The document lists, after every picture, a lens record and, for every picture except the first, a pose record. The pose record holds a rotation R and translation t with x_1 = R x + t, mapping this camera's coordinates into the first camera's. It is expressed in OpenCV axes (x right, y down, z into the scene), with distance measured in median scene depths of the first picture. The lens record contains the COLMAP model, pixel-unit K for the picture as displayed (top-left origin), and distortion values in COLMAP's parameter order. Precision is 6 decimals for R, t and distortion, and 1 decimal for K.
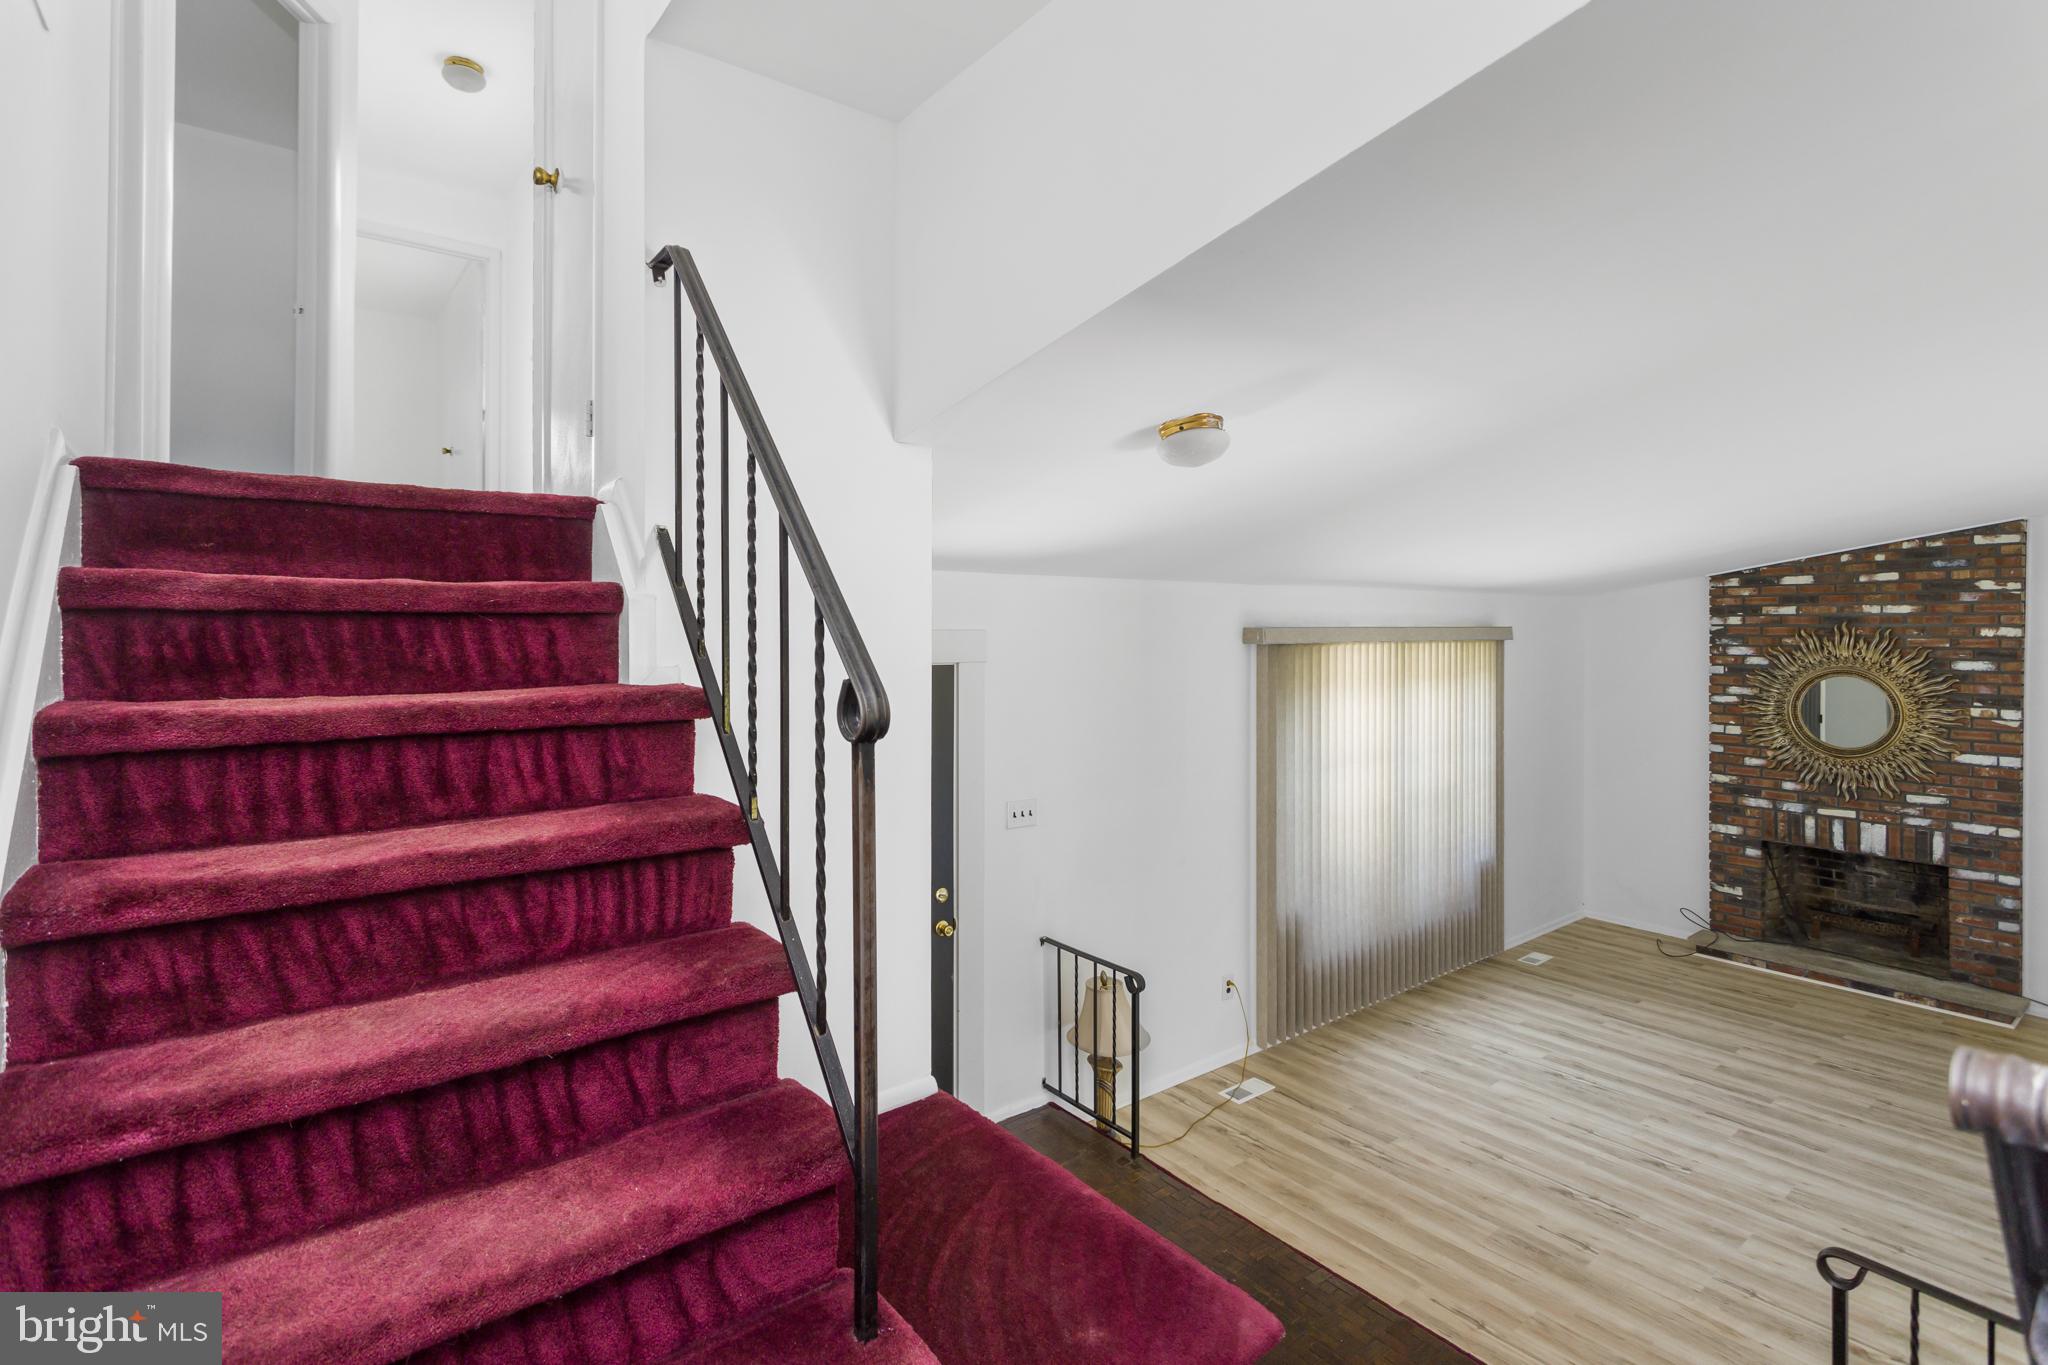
lens RADIAL K [[975.4, 0, 1022.1], [0, 975.4, 630.5], [0, 0, 1]] dist [0.003867, 0.001328]
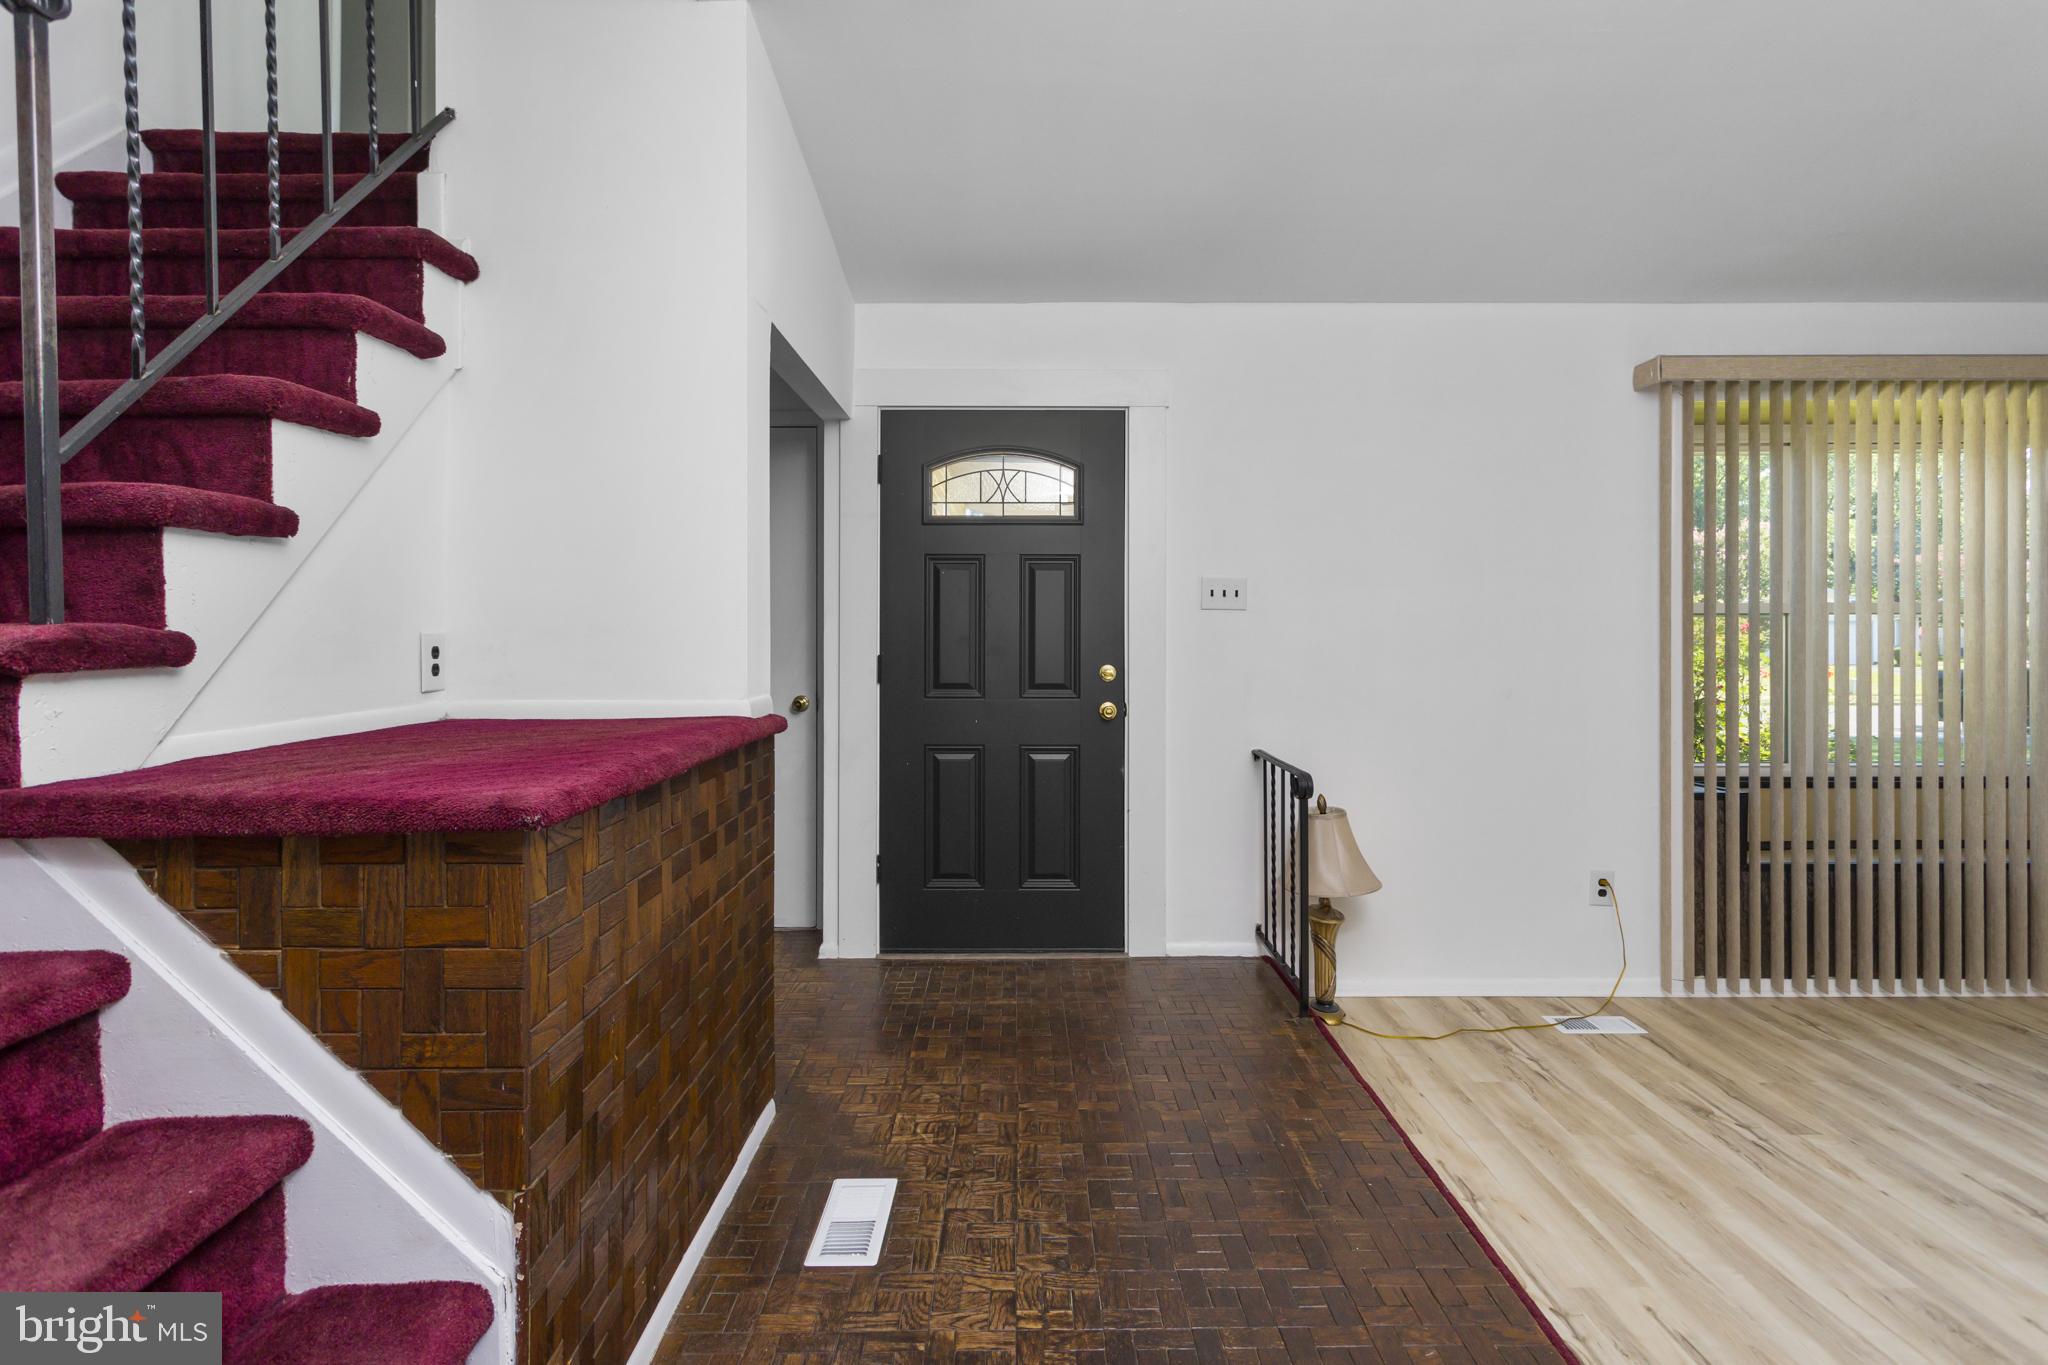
lens RADIAL K [[975.4, 0, 1022.1], [0, 975.4, 630.5], [0, 0, 1]] dist [0.003867, 0.001328]
pose [[0.793510, 0.001144, -0.608556, 0.258000], [-0.000234, 0.999999, 0.001574, 0.154073], [0.608557, -0.001106, 0.793509, 0.172491]]
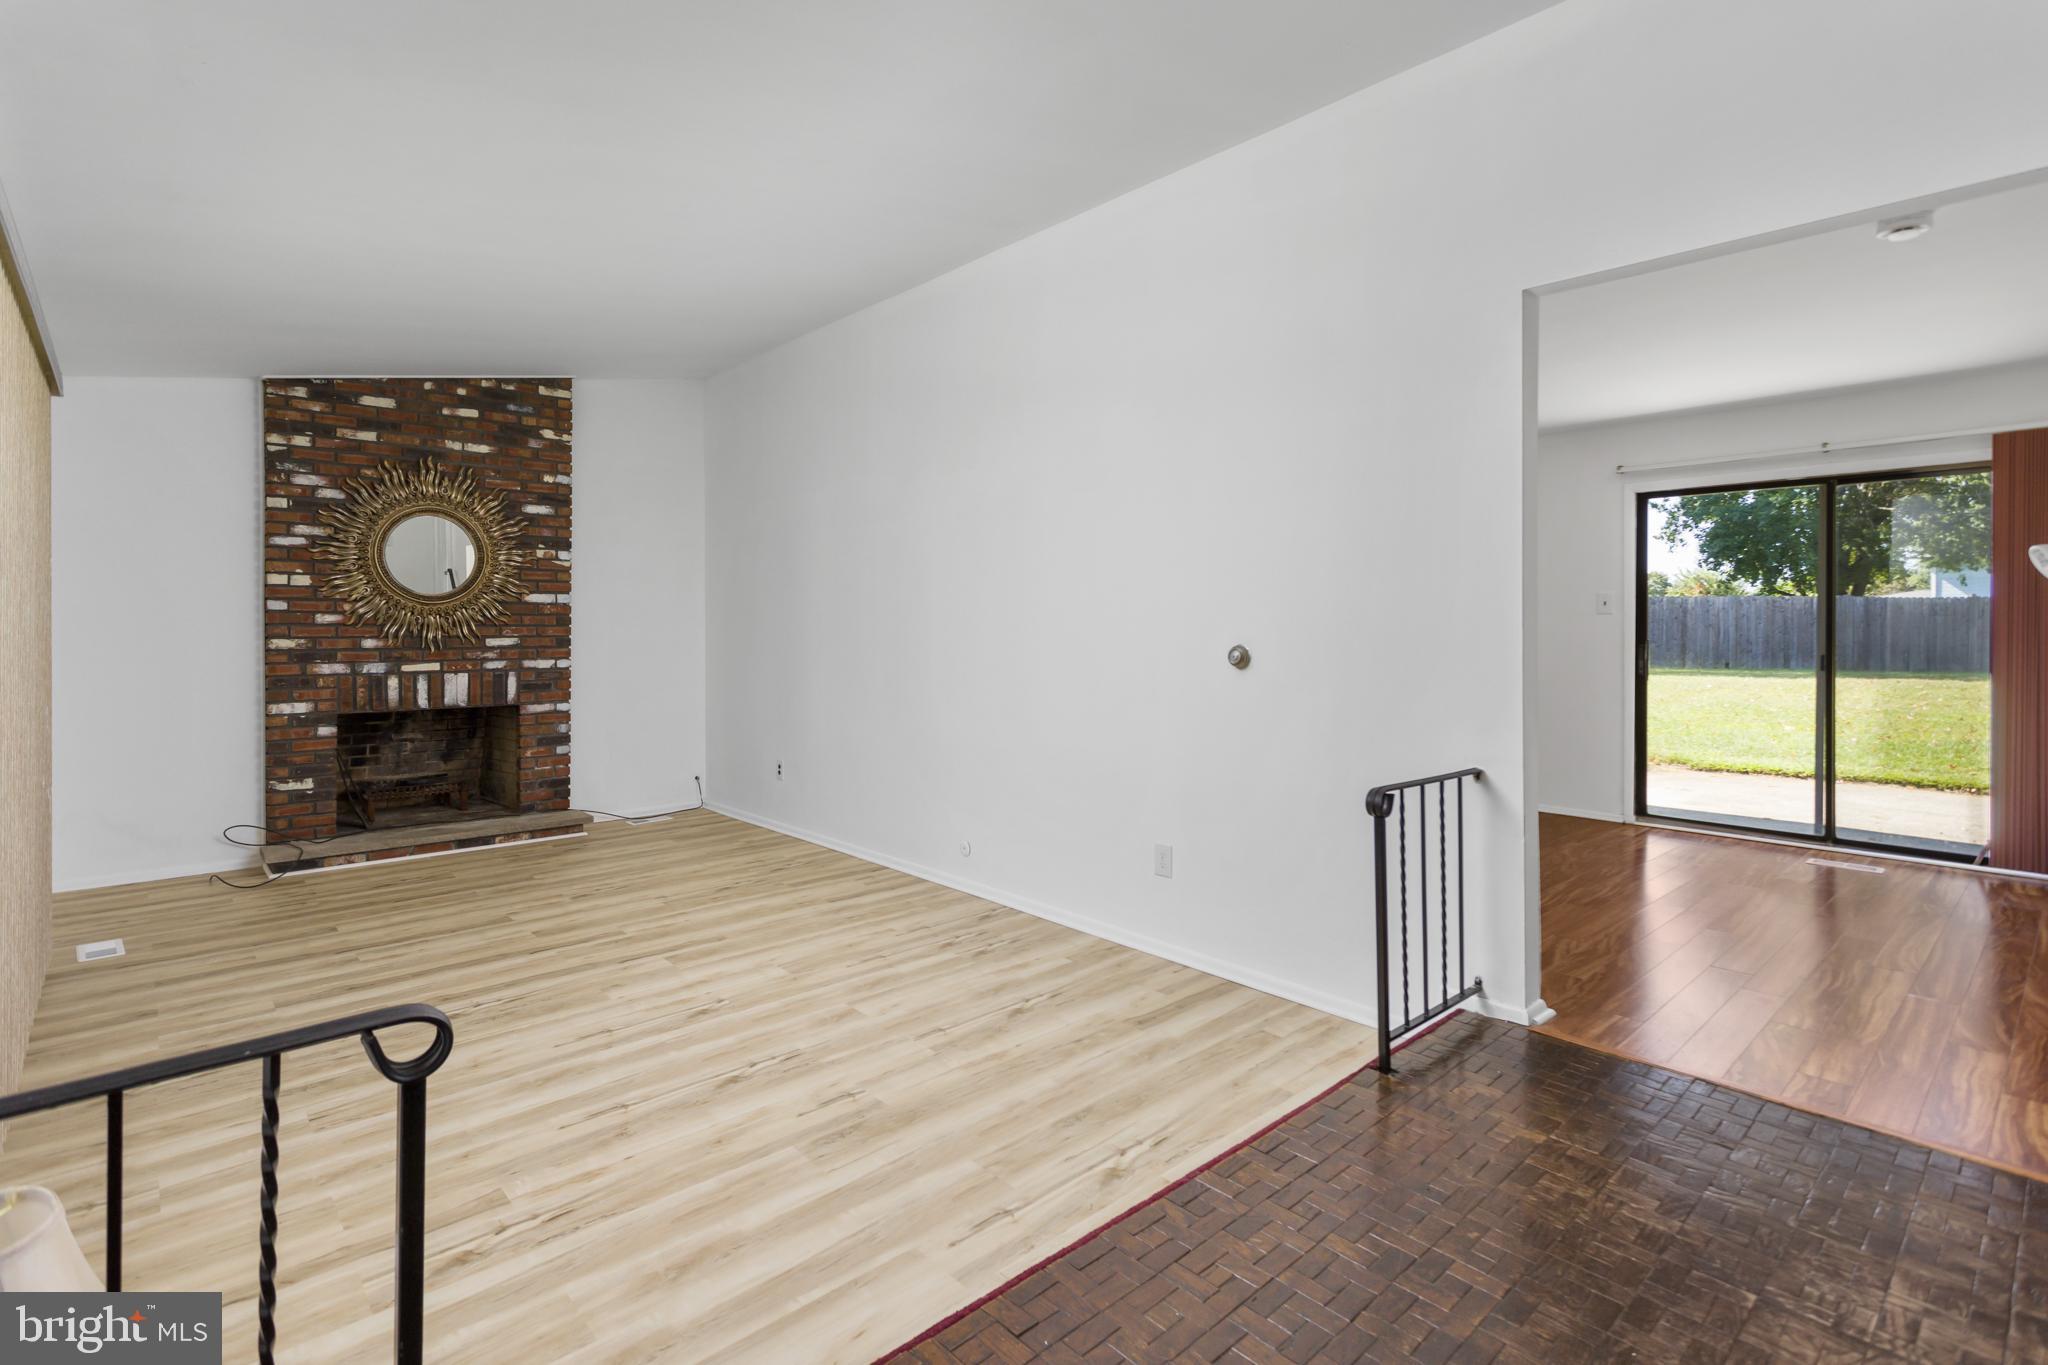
lens RADIAL K [[975.4, 0, 1022.1], [0, 975.4, 630.5], [0, 0, 1]] dist [0.003867, 0.001328]
pose [[-0.074299, -0.005438, 0.997221, -0.110797], [0.000276, 0.999985, 0.005474, 0.154617], [-0.997236, 0.000681, -0.074297, 0.539423]]
